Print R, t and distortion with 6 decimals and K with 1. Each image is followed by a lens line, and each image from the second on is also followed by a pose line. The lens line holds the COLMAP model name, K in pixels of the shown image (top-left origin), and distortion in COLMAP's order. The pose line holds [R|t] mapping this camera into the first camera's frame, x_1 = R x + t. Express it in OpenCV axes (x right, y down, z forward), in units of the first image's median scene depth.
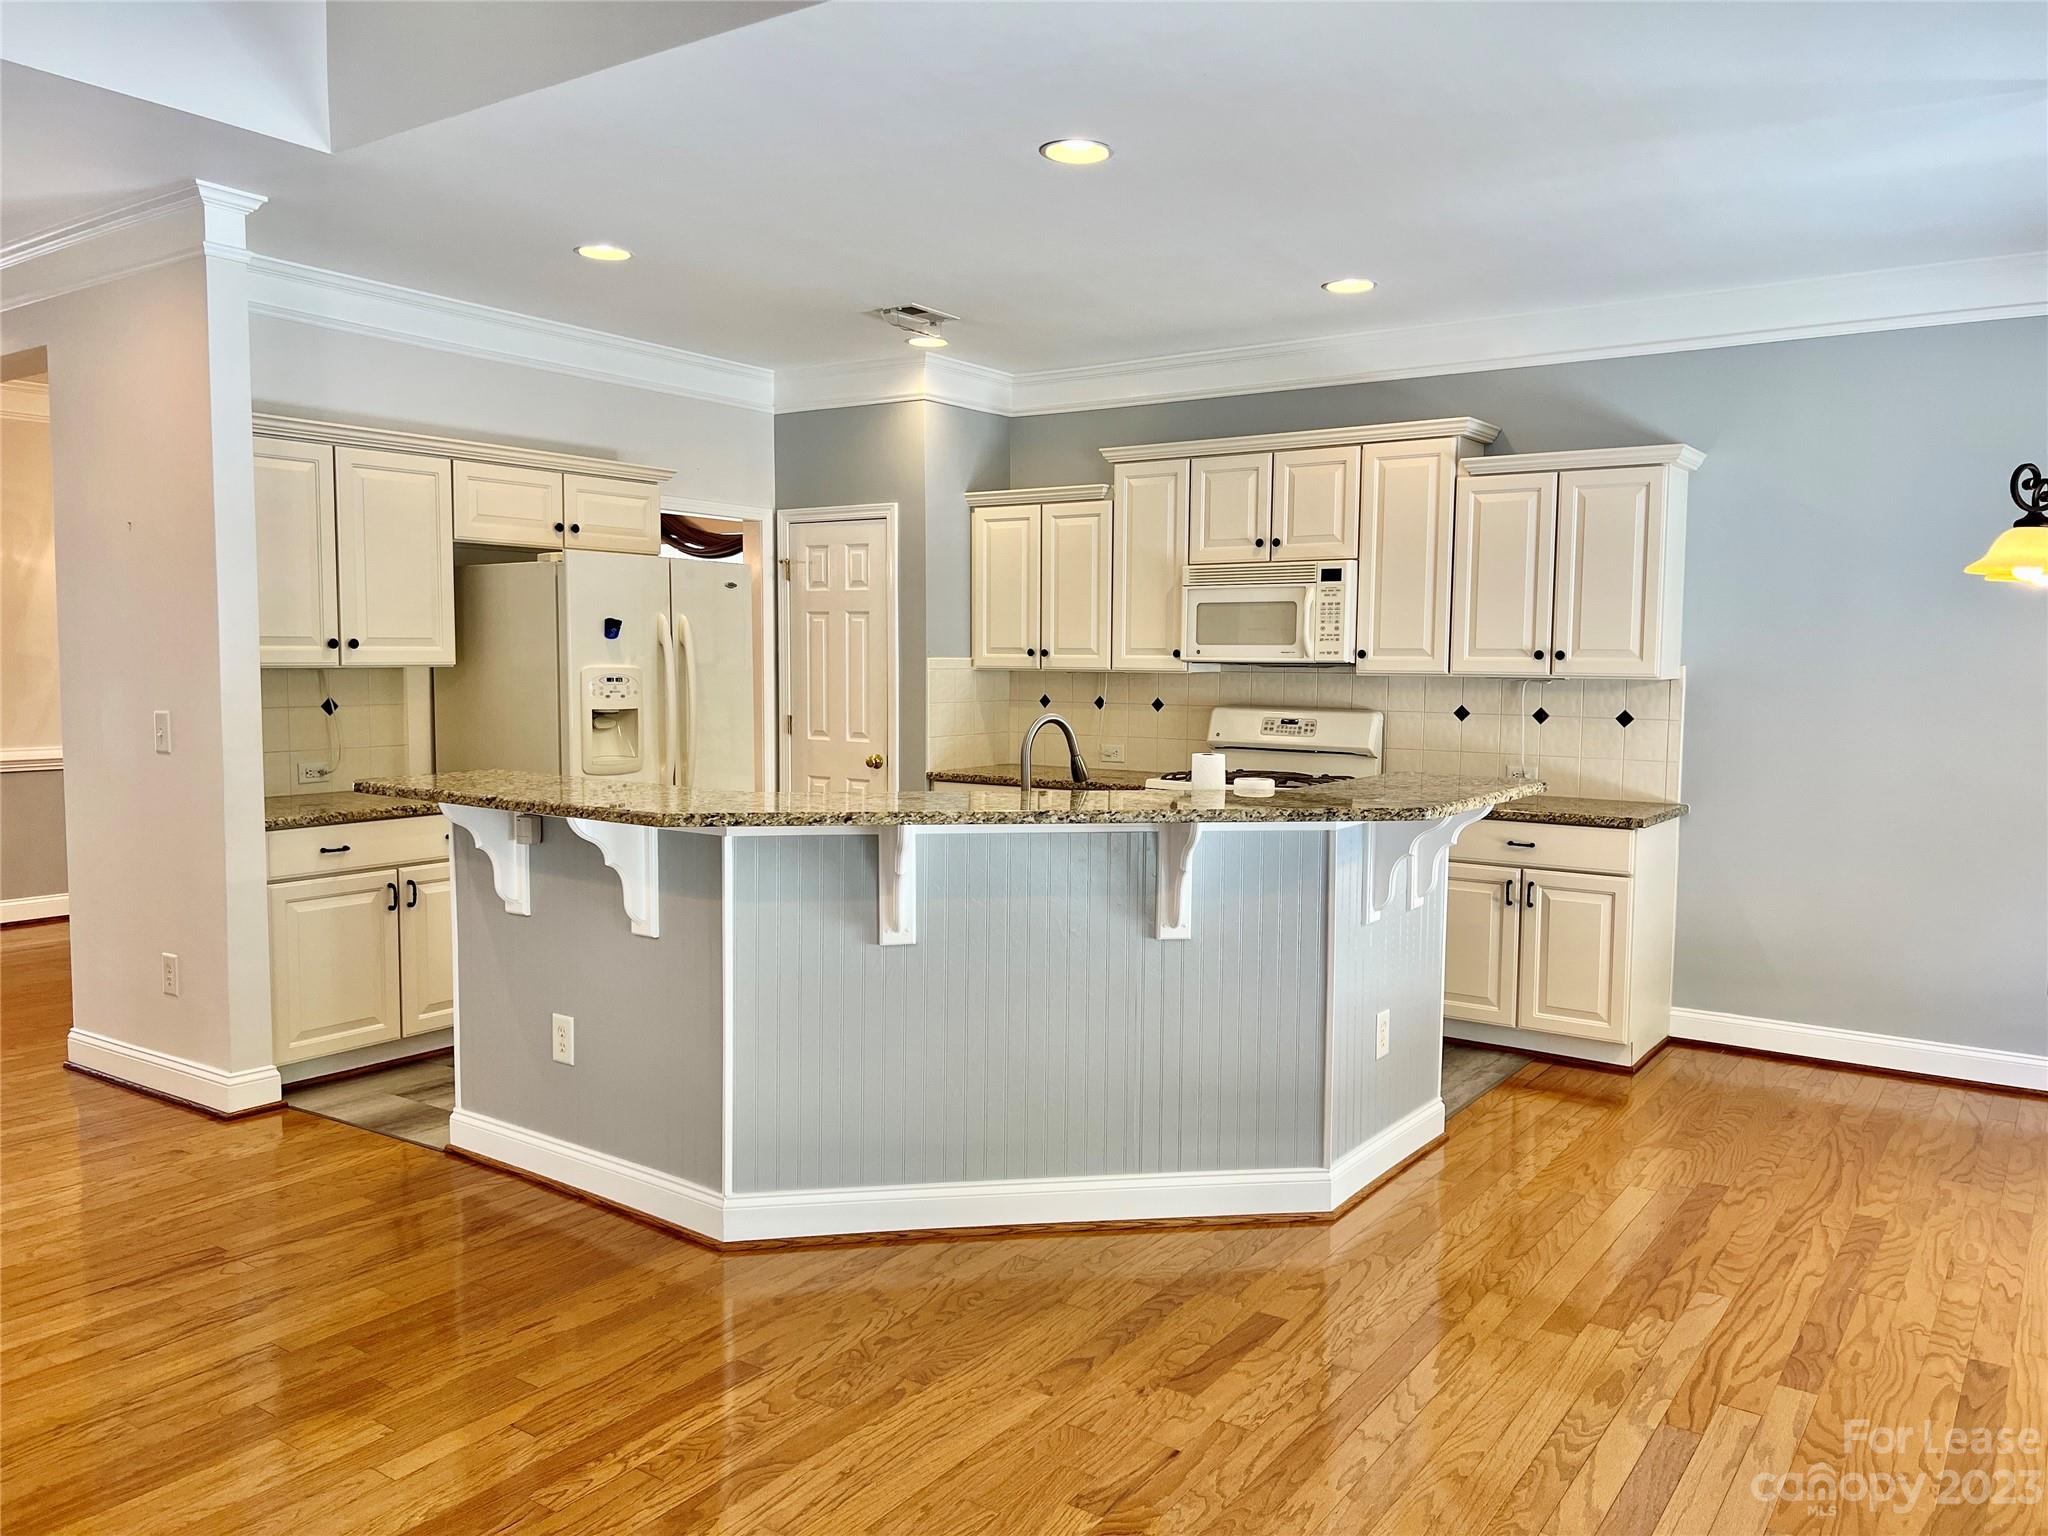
lens RADIAL K [[1531.3, 0, 1034.9], [0, 1531.3, 777.5], [0, 0, 1]] dist [0.026855, -0.008482]
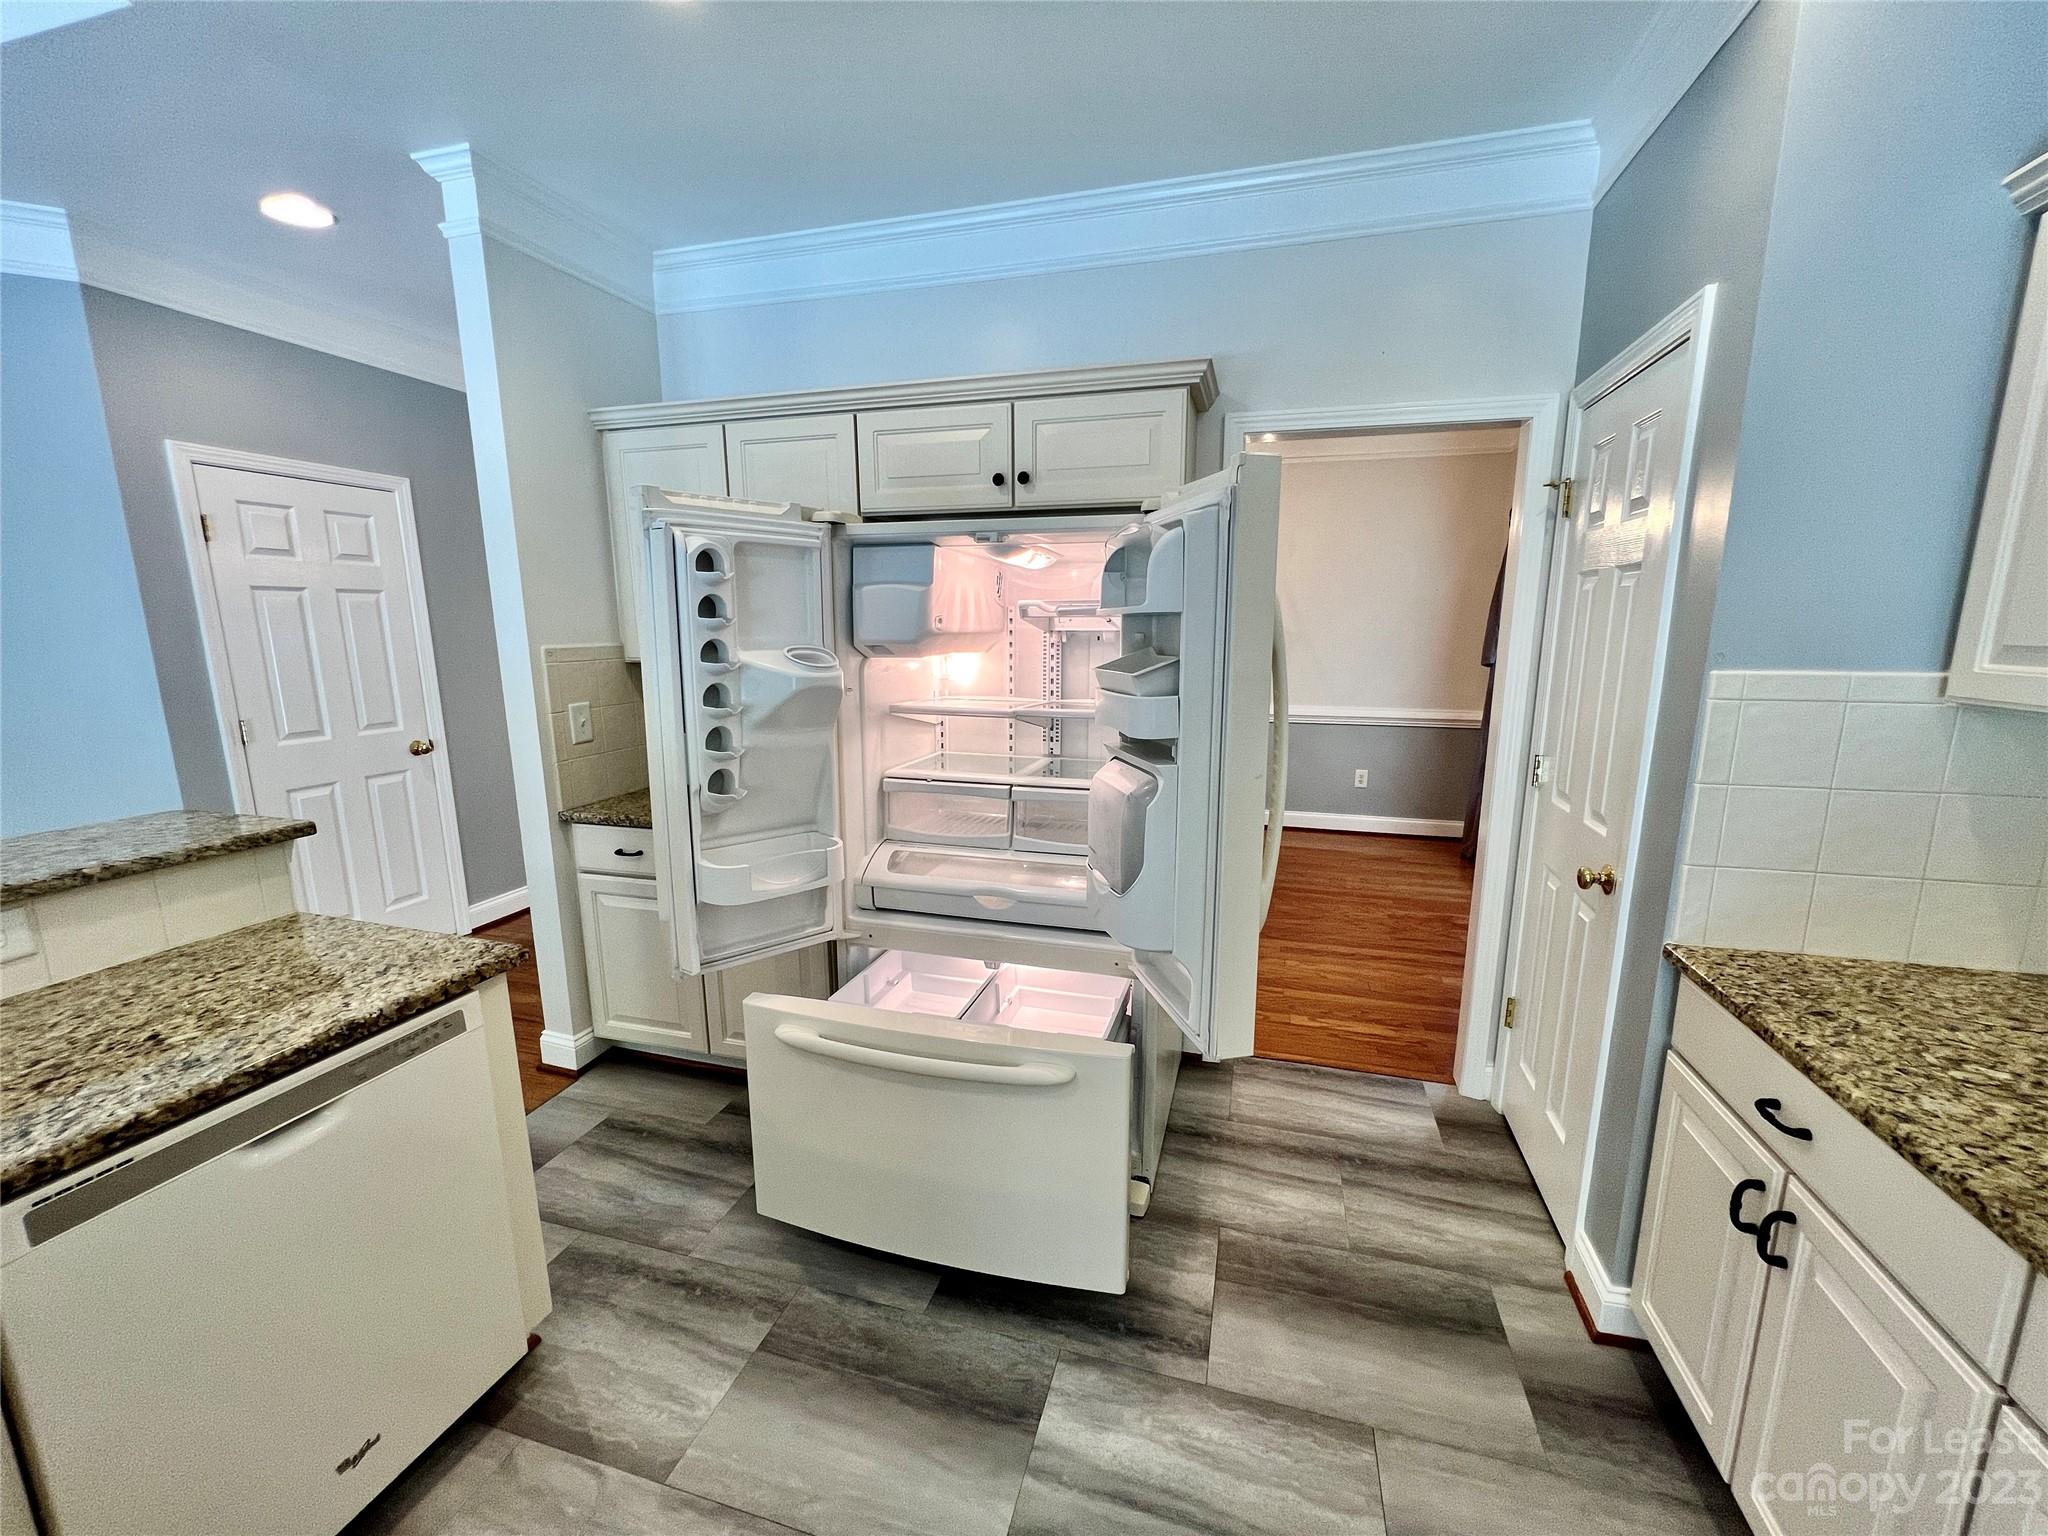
lens RADIAL K [[815.8, 0, 1038.9], [0, 815.8, 777.3], [0, 0, 1]] dist [-0.002353, 0.001092]
pose [[0.329544, 0.168646, -0.928956, 0.082963], [-0.073318, 0.985517, 0.152906, -0.079006], [0.941289, 0.017720, 0.337137, 0.862162]]
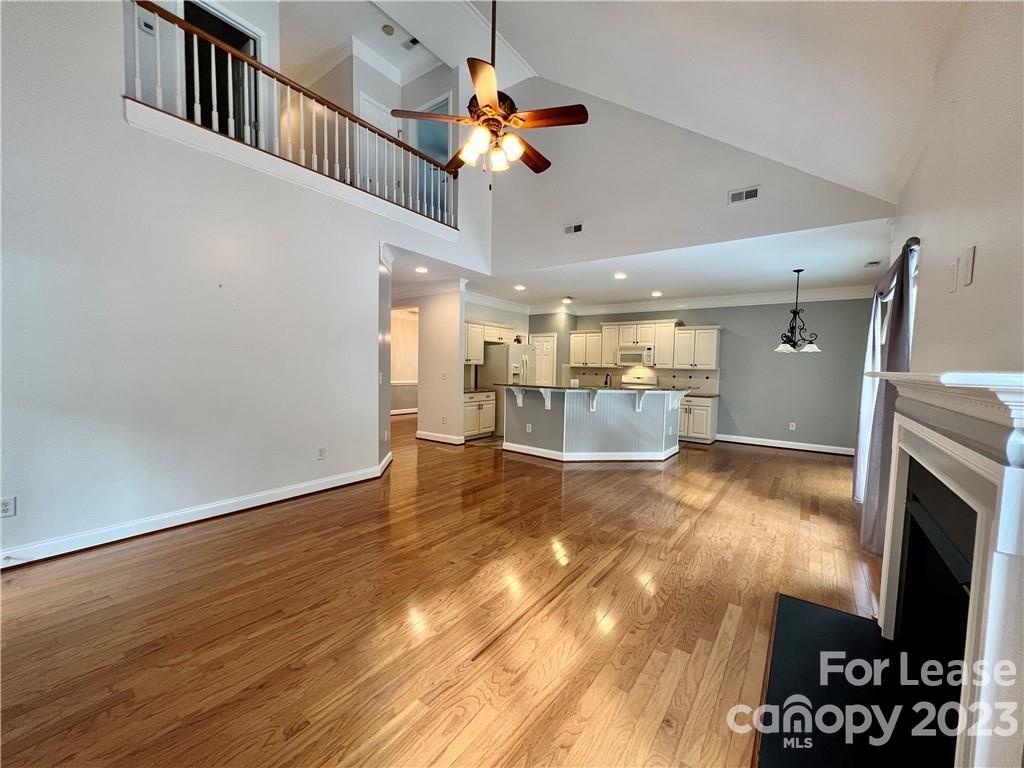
lens RADIAL K [[407.9, 0, 515.8], [0, 407.9, 389.8], [0, 0, 1]] dist [-0.002353, 0.001092]
pose [[0.999775, 0.013616, -0.016294, -0.224226], [-0.014012, 0.999604, -0.024398, 0.042597], [0.015956, 0.024621, 0.999570, -0.357056]]
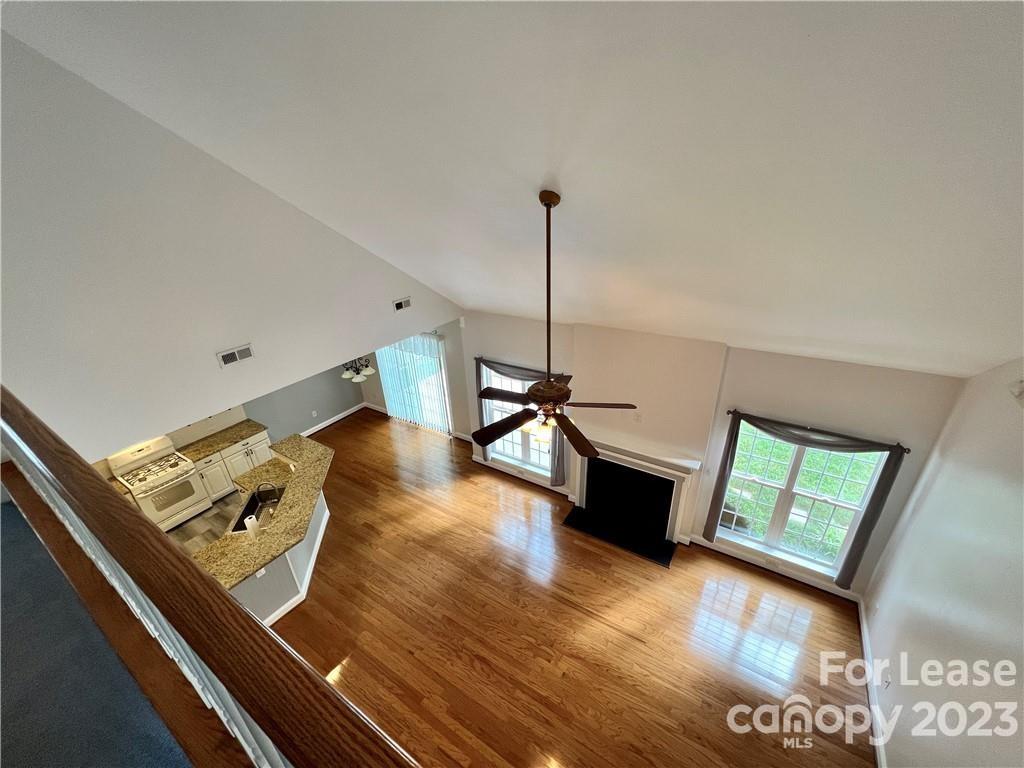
lens RADIAL K [[407.9, 0, 517.4], [0, 407.9, 385.9], [0, 0, 1]] dist [-0.002353, 0.001092]
pose [[-0.045122, -0.434109, 0.899730, -0.697344], [0.123519, 0.891311, 0.436242, -0.504570], [-0.991316, 0.130818, 0.013403, 0.107599]]
